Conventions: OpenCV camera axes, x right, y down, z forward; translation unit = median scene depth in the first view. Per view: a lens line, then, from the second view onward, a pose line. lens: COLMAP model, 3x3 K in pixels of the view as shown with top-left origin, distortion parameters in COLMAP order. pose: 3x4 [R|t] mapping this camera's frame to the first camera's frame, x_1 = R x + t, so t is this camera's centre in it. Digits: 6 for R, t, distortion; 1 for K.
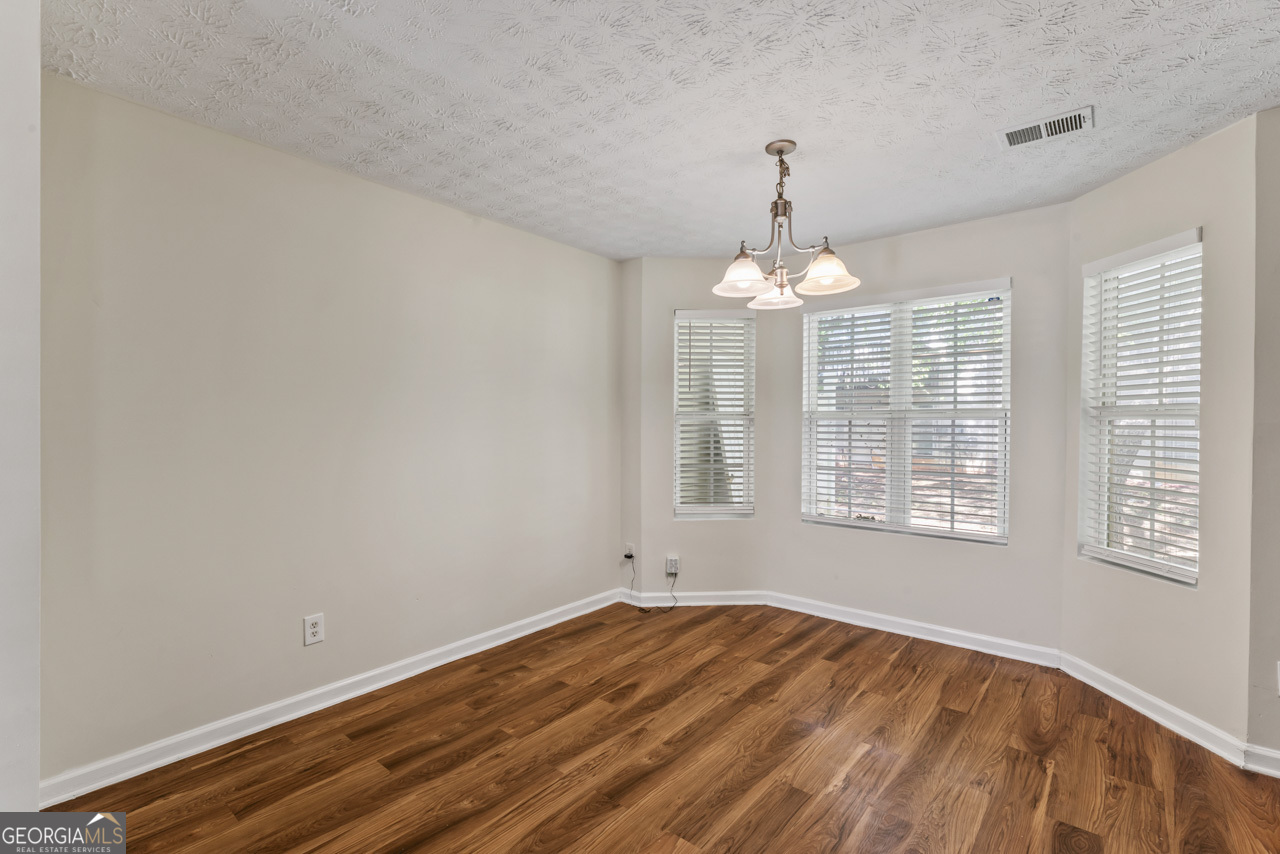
lens RADIAL K [[577.0, 0, 640.0], [0, 577.0, 427.0], [0, 0, 1]] dist [-0.002803, 0.000493]
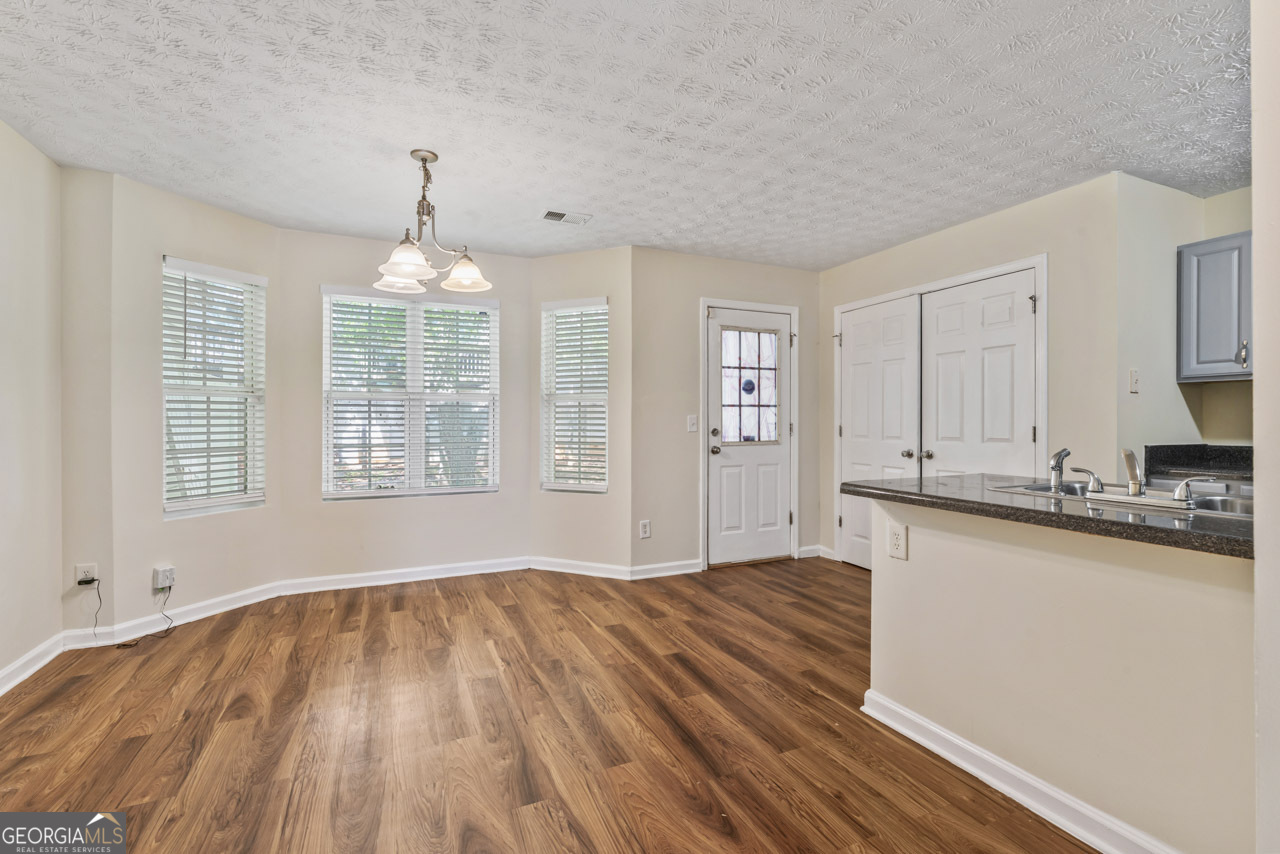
lens RADIAL K [[567.5, 0, 642.0], [0, 567.5, 422.2], [0, 0, 1]] dist [0.000628, 0.000225]
pose [[0.434643, -0.003407, 0.900597, -0.497447], [0.009140, 0.999958, -0.000628, 0.045772], [-0.900557, 0.008505, 0.434656, 0.096573]]
